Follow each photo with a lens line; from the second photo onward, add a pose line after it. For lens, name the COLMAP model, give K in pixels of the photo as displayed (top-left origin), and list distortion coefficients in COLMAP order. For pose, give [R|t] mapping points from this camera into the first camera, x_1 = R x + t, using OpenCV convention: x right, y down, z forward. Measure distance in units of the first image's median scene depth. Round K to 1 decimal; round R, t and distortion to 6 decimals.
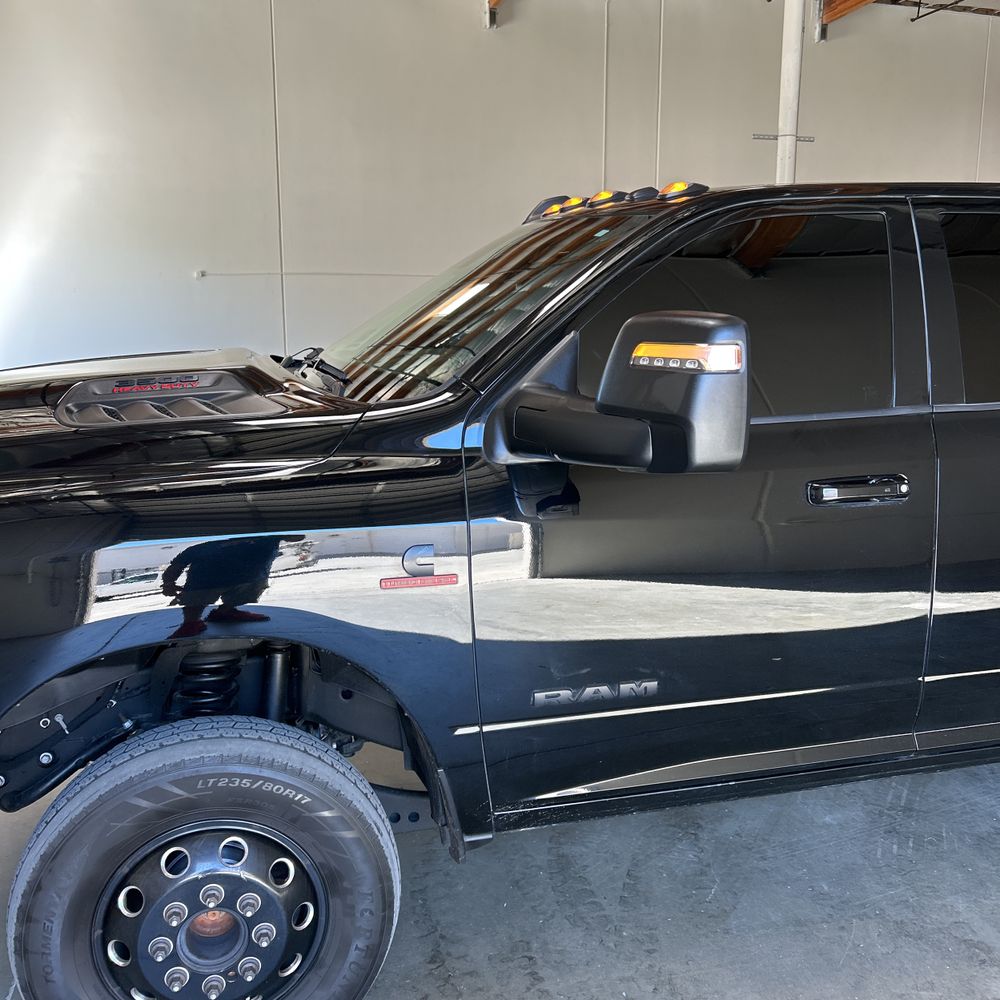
lens RADIAL K [[1015.2, 0, 505.8], [0, 1015.2, 489.8], [0, 0, 1]] dist [0.013298, 0.000000]
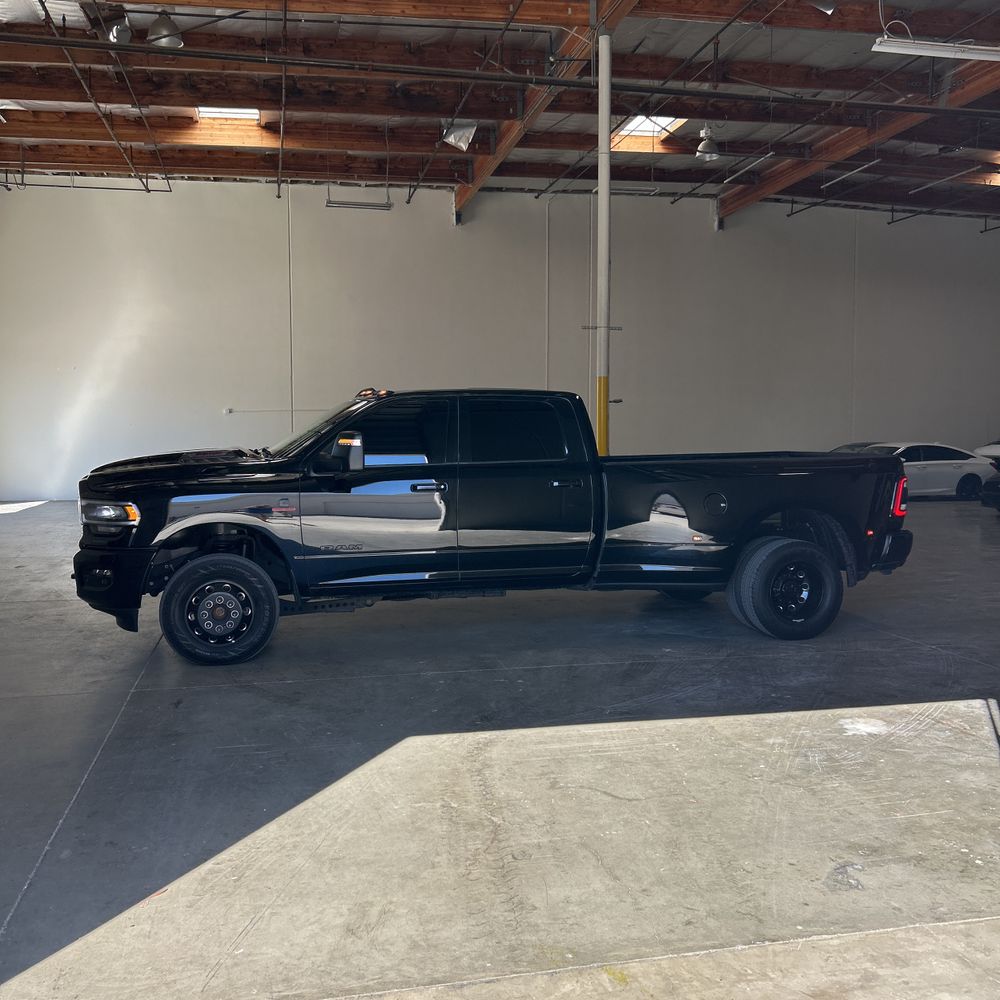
lens RADIAL K [[1015.2, 0, 500.9], [0, 1015.2, 493.9], [0, 0, 1]] dist [0.013298, 0.000000]
pose [[0.999652, 0.002402, -0.026261, 0.703683], [-0.005625, 0.992346, -0.123357, 0.438775], [0.025763, 0.123462, 0.992015, -2.277321]]
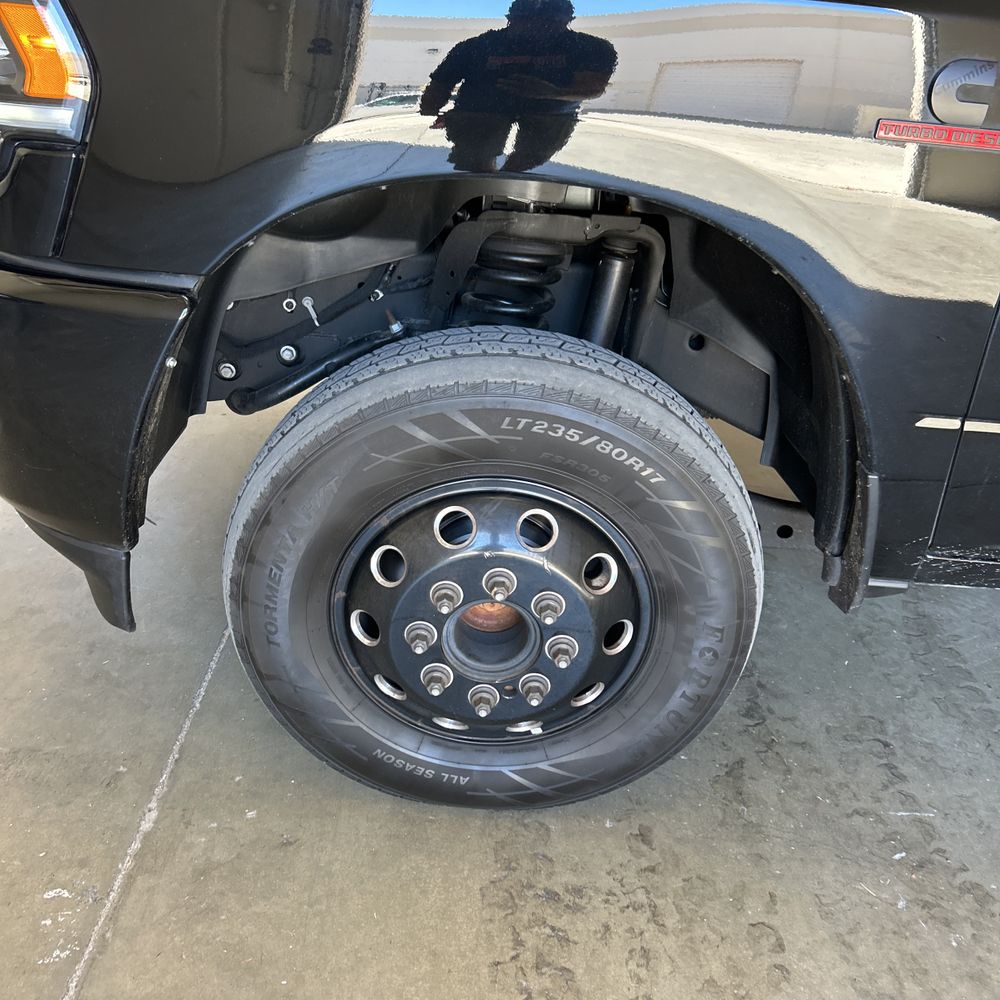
lens RADIAL K [[1015.2, 0, 503.4], [0, 1015.2, 503.5], [0, 0, 1]] dist [0.013298, 0.000000]
pose [[0.961623, 0.204135, -0.183331, -0.164962], [-0.138035, 0.937396, 0.319741, 0.125302], [0.237125, -0.282165, 0.929599, 0.368495]]
